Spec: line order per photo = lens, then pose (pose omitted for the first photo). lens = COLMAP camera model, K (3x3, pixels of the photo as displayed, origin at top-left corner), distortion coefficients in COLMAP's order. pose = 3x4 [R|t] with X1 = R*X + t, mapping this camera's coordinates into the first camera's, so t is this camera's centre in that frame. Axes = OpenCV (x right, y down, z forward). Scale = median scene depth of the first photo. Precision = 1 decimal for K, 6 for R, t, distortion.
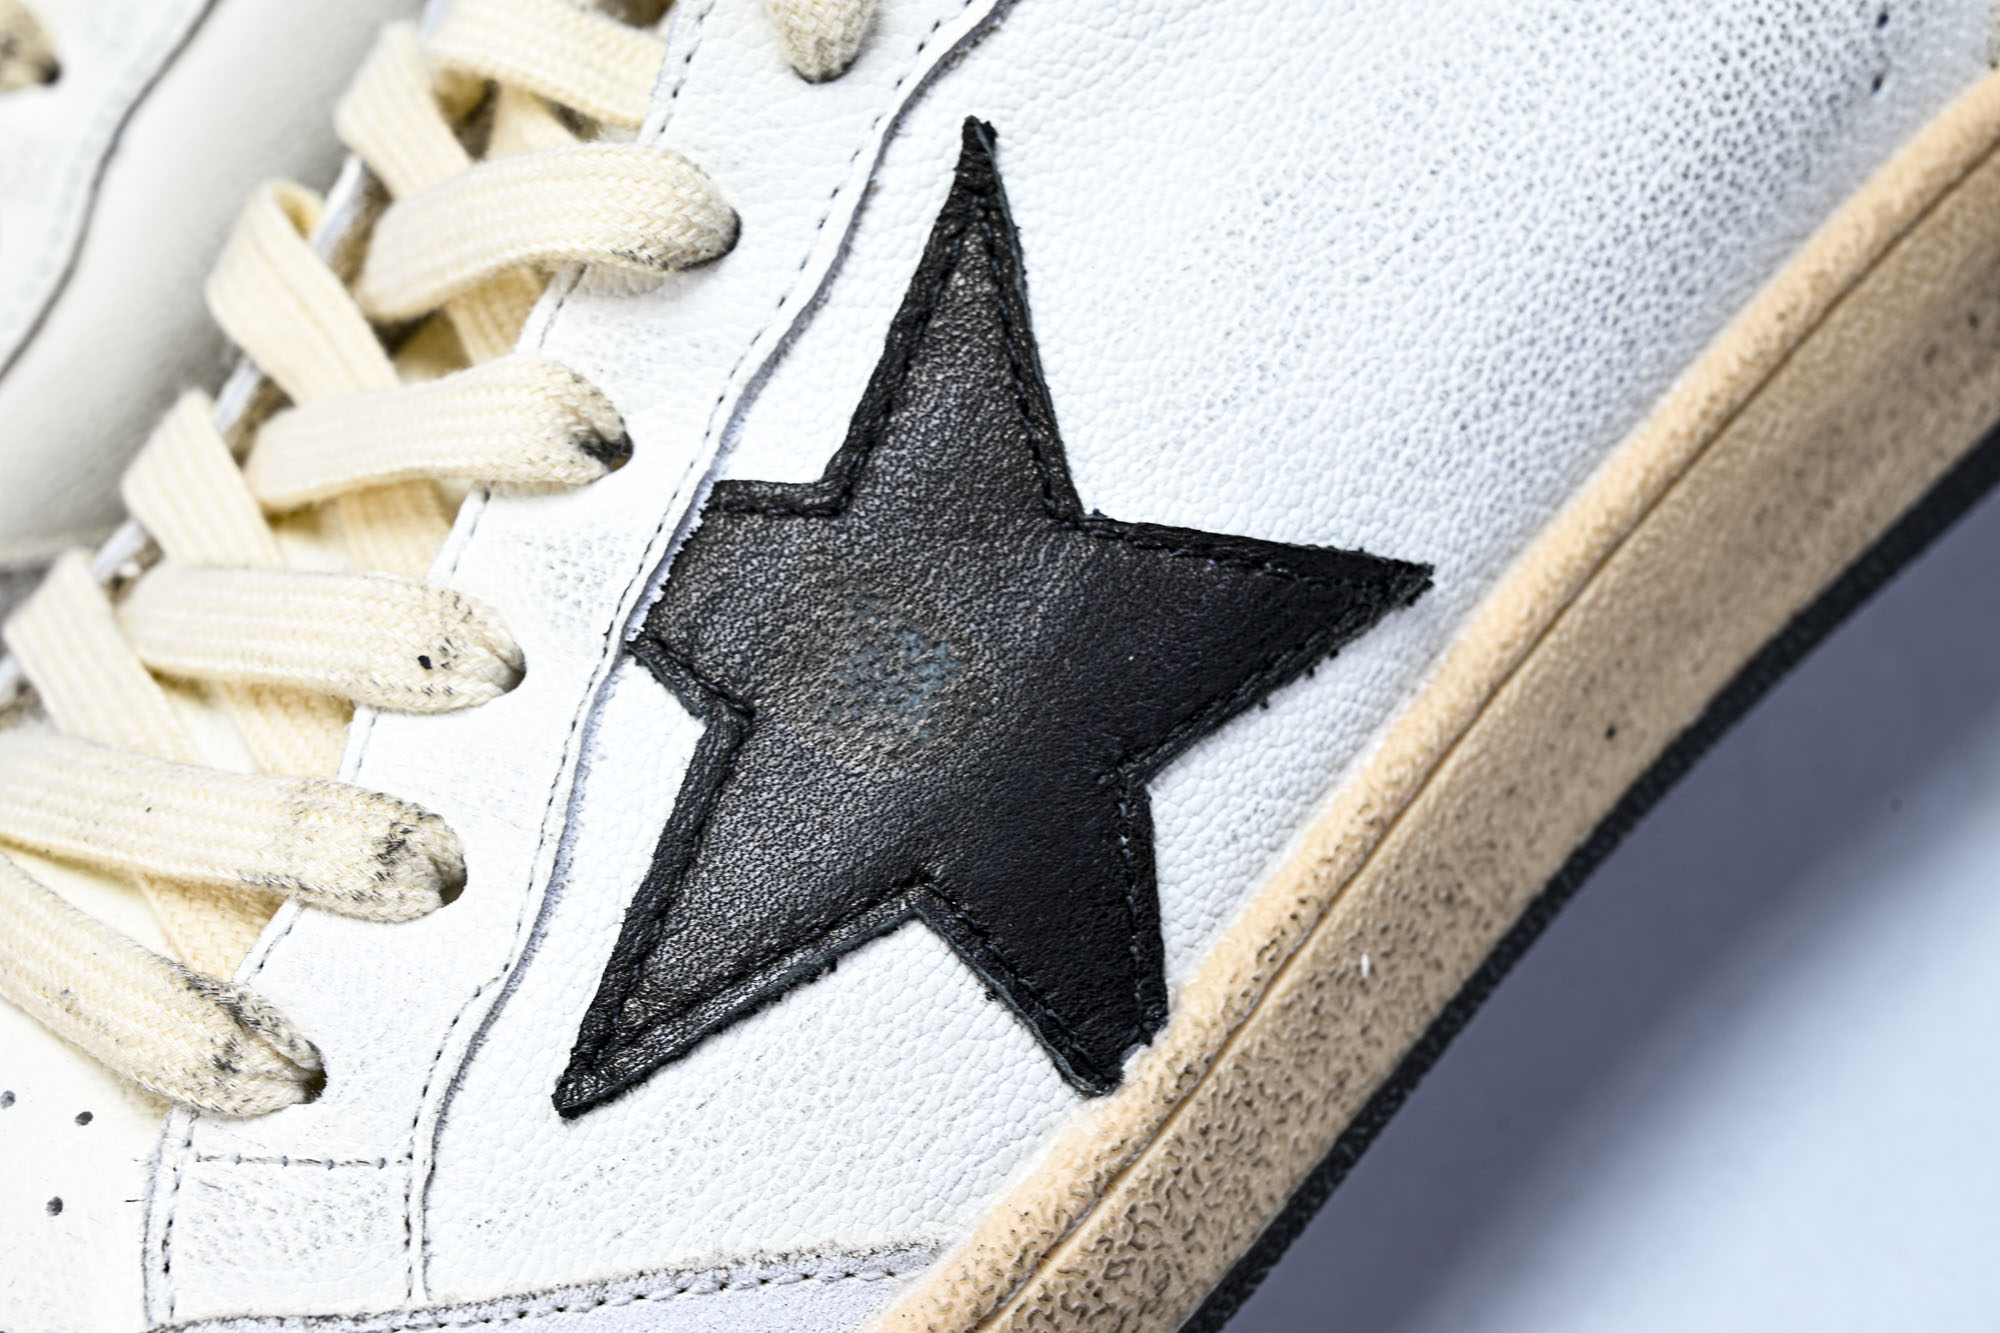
lens RADIAL K [[3934.5, 0, 1000.0], [0, 3934.5, 666.5], [0, 0, 1]] dist [0.007718, -0.237579]
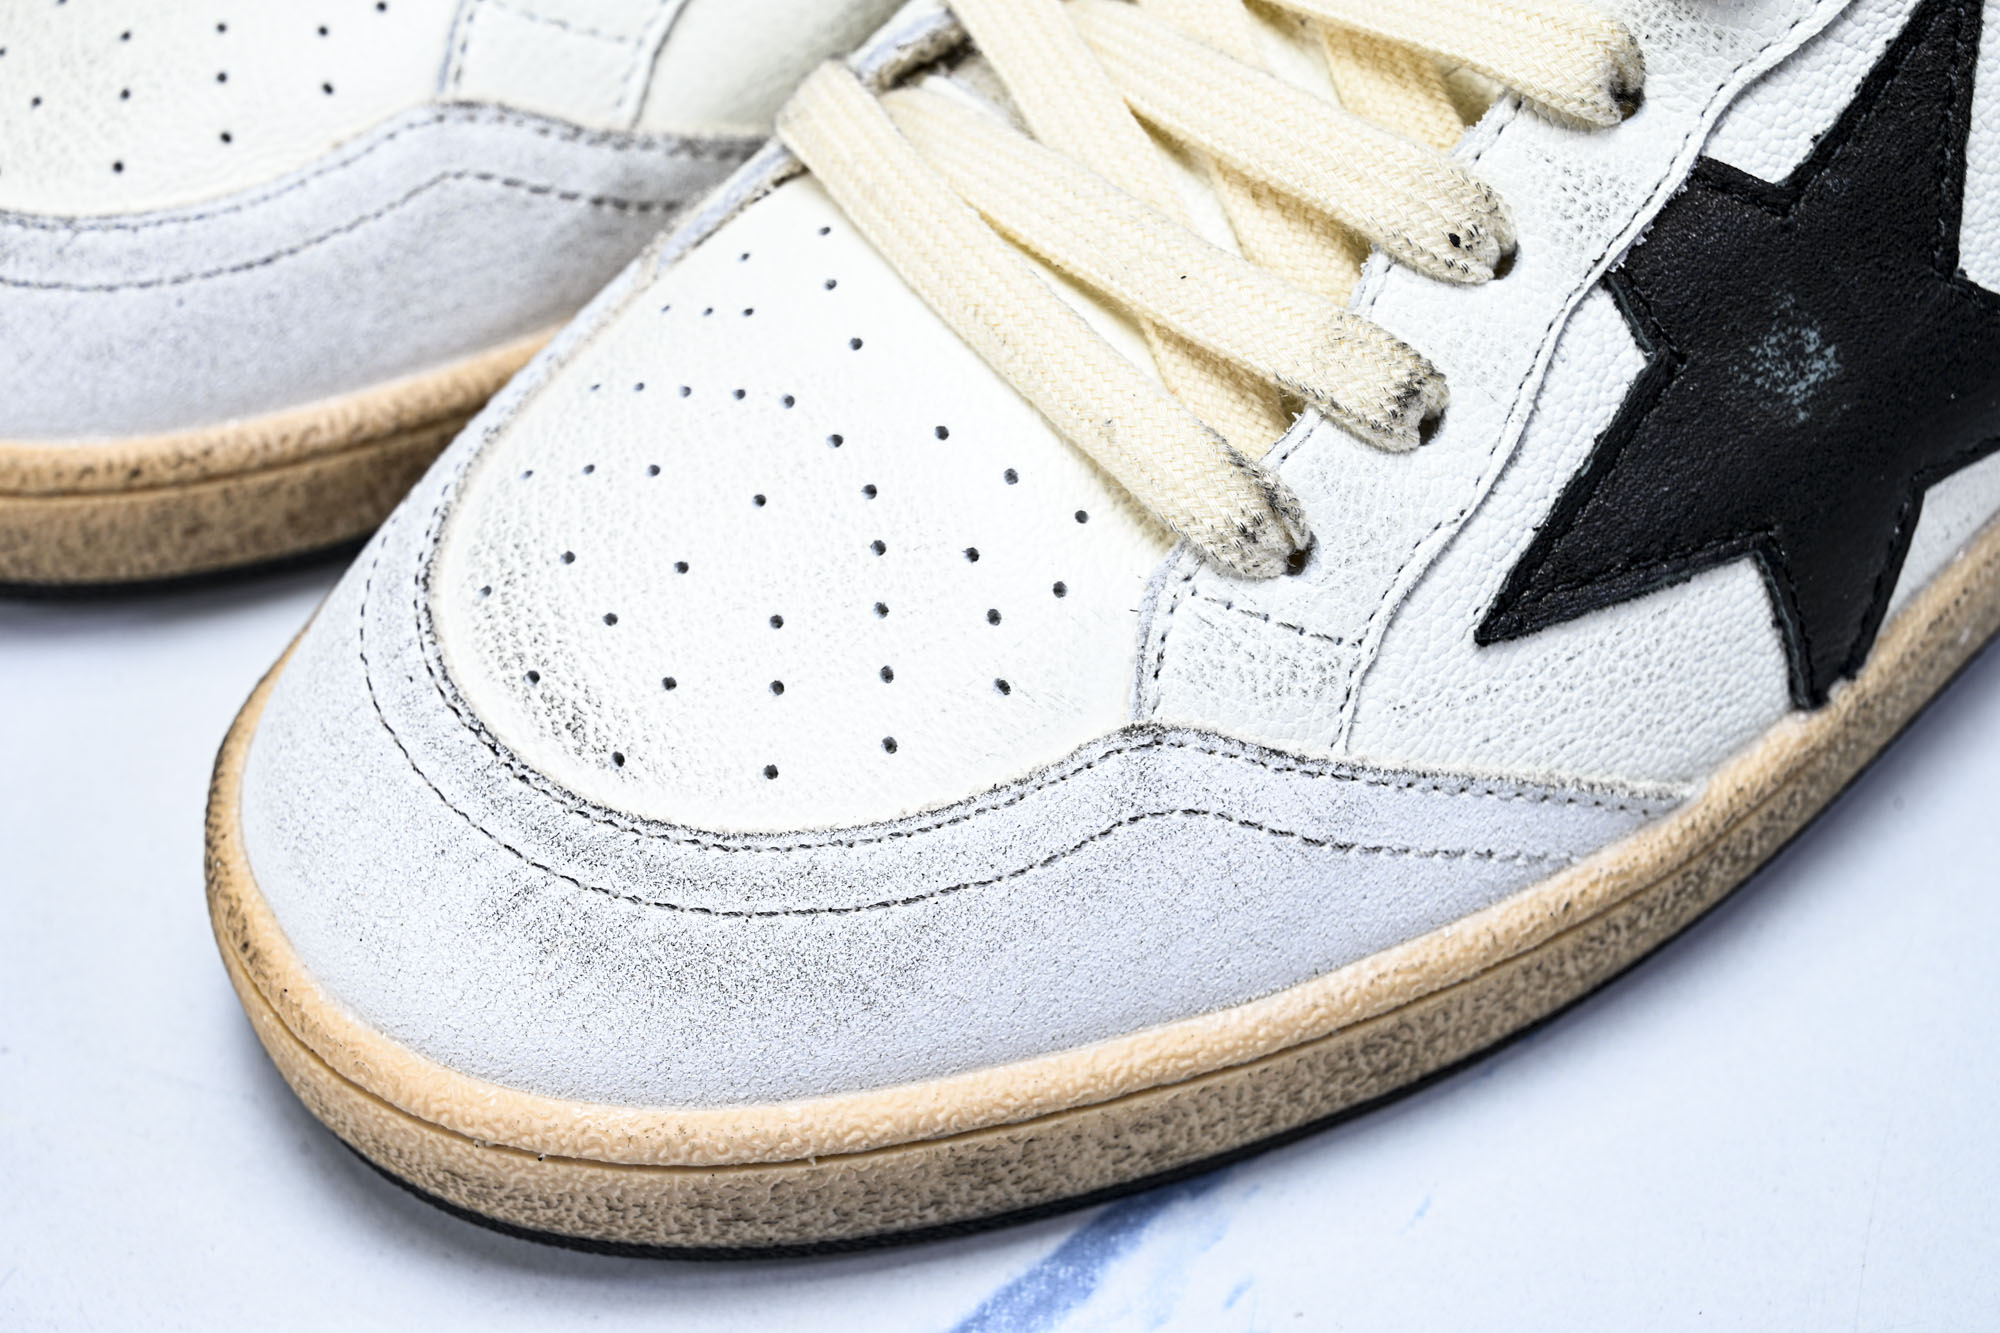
lens RADIAL K [[3934.5, 0, 1000.0], [0, 3934.5, 666.5], [0, 0, 1]] dist [0.007718, -0.237579]
pose [[0.922395, 0.253631, 0.291305, -0.607833], [-0.328416, 0.911969, 0.245879, -0.136179], [-0.203298, -0.322466, 0.924492, -0.134916]]
